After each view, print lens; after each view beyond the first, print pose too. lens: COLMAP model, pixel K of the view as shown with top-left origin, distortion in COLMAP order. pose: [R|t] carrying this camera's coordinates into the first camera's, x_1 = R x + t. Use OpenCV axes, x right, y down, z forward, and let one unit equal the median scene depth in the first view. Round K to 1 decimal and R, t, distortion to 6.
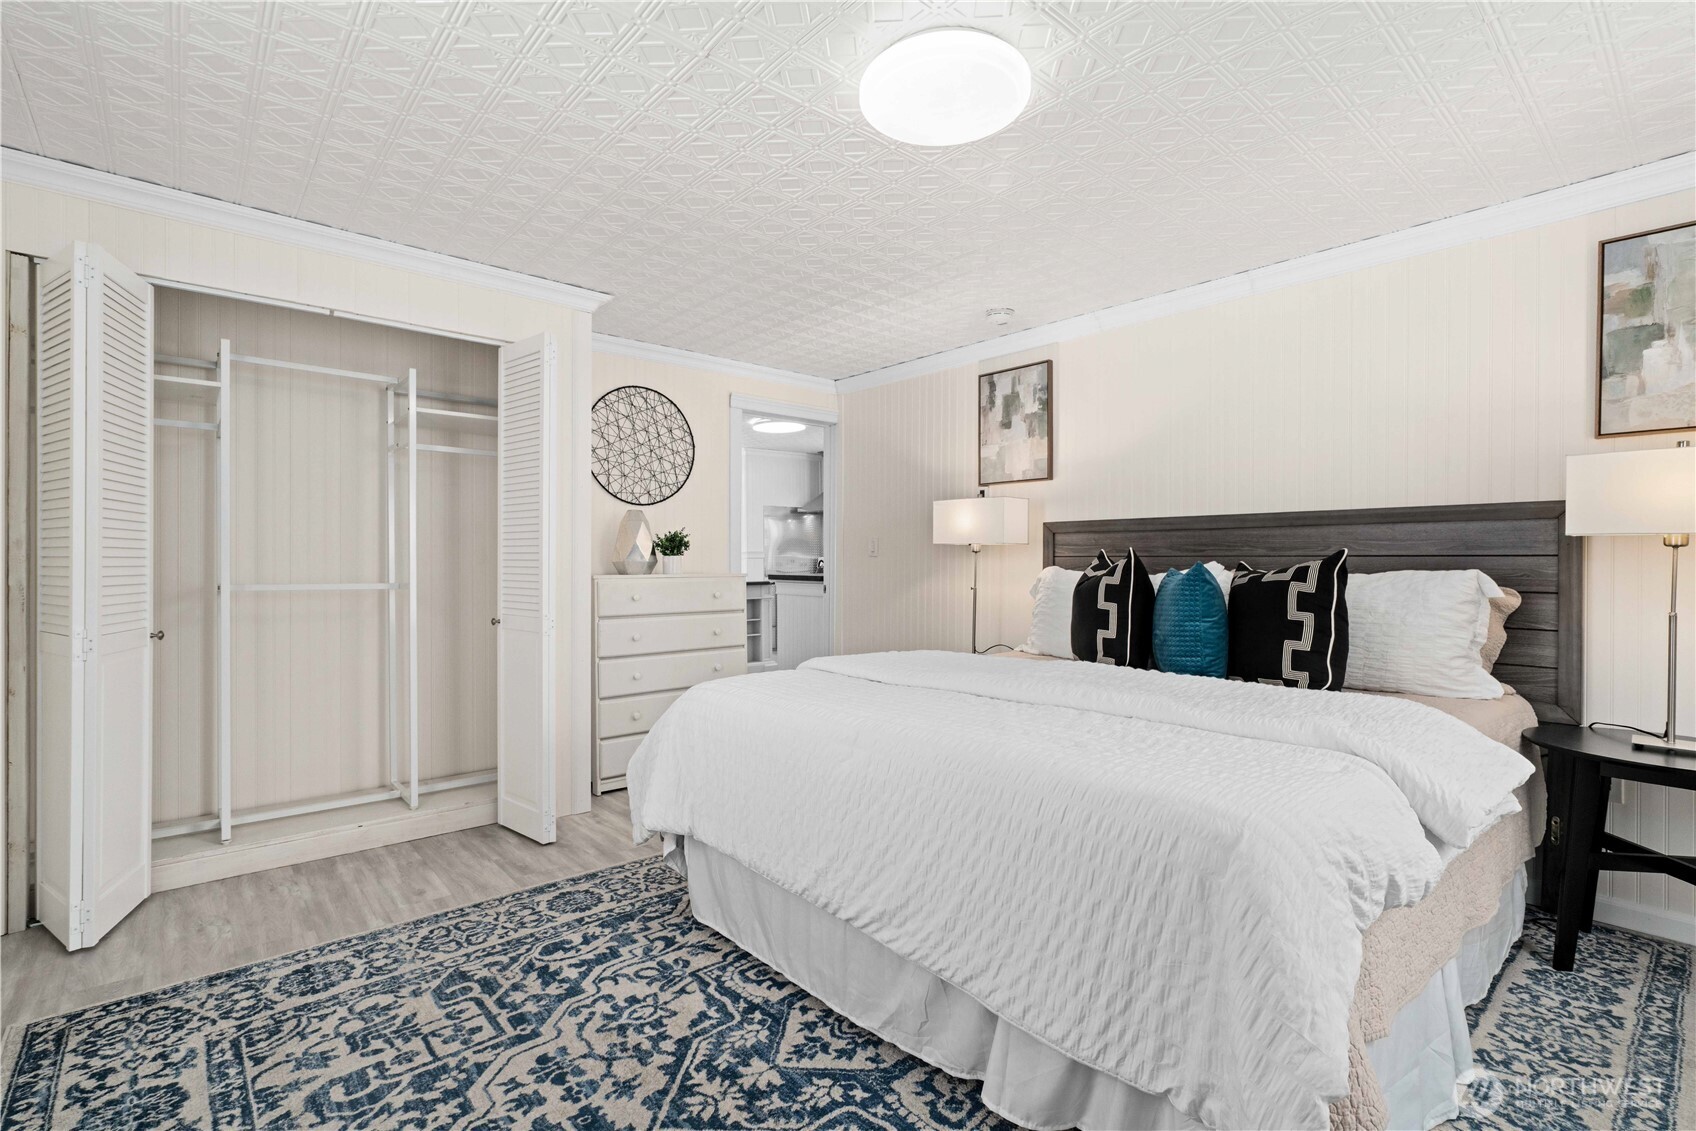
lens RADIAL K [[784.1, 0, 843.3], [0, 784.1, 577.0], [0, 0, 1]] dist [-0.004712, -0.000116]
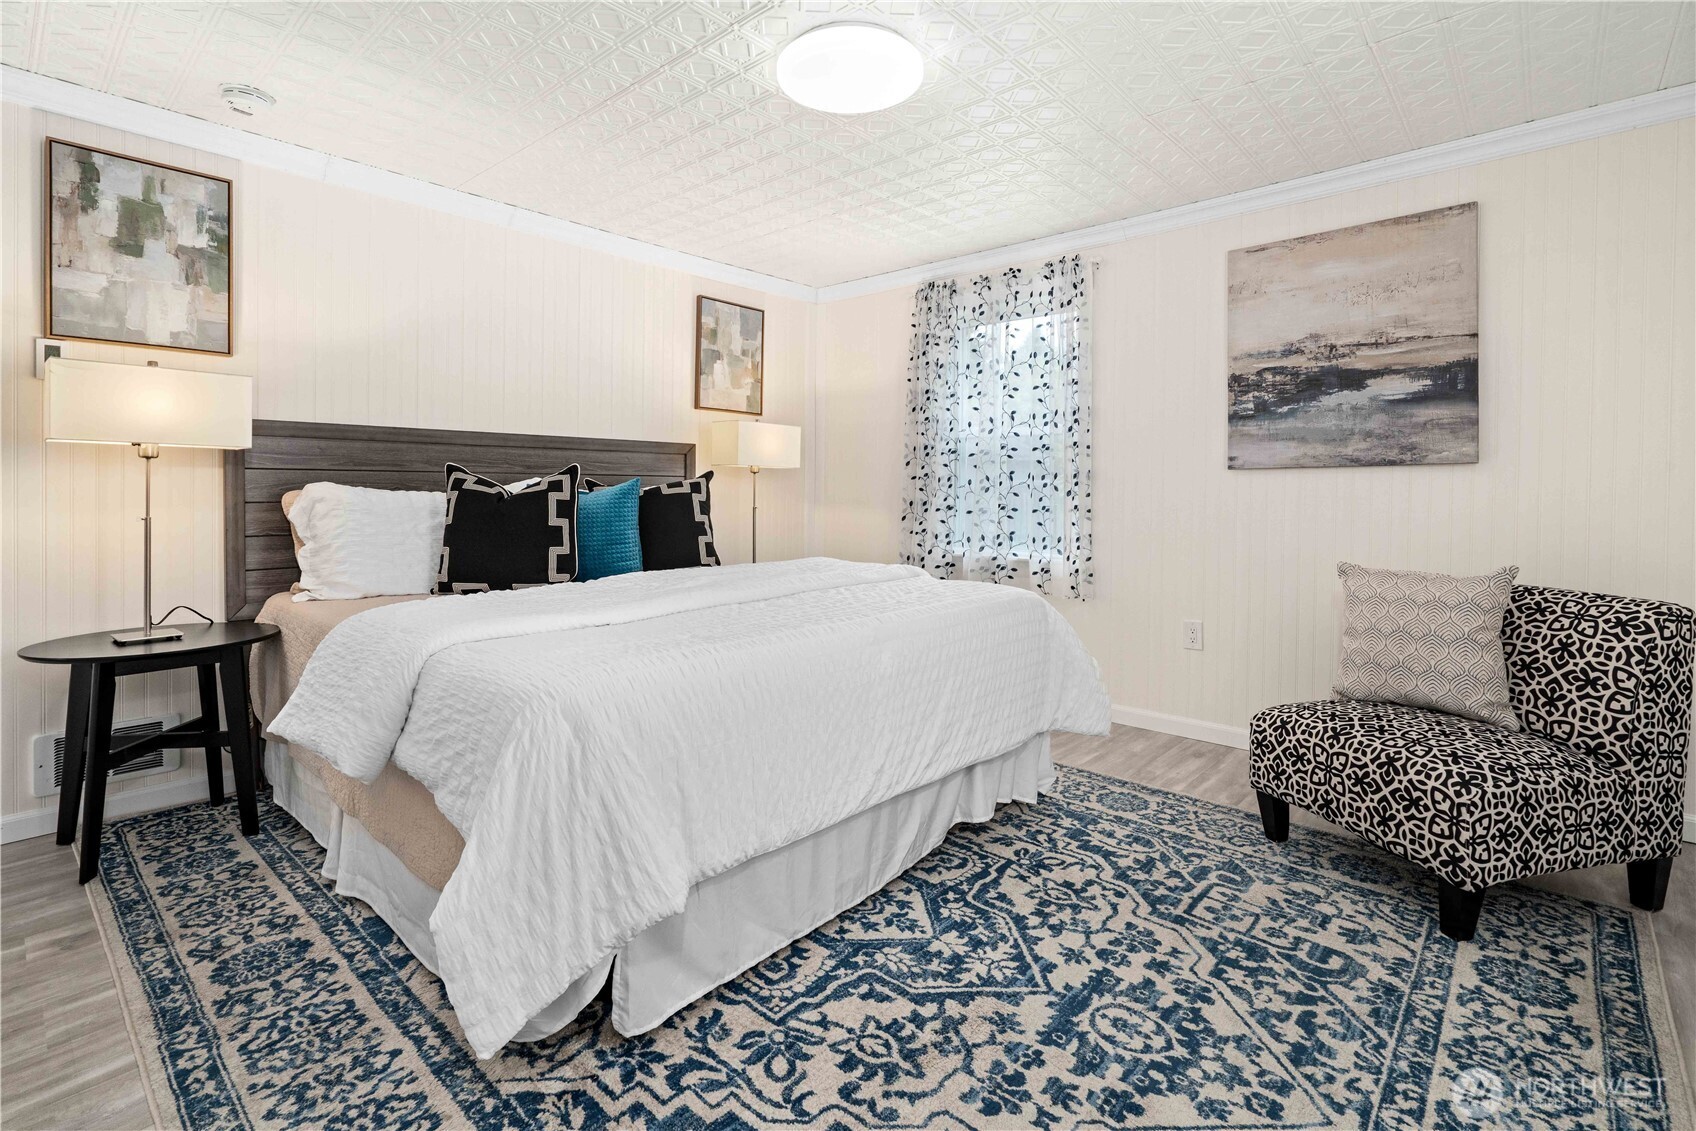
lens RADIAL K [[773.8, 0, 842.7], [0, 773.8, 531.0], [0, 0, 1]] dist [-0.001105, 0.000685]
pose [[-0.121489, -0.068980, 0.990193, -0.959007], [0.004616, 0.997532, 0.070057, -0.029490], [-0.992582, 0.013082, -0.120871, 1.067794]]
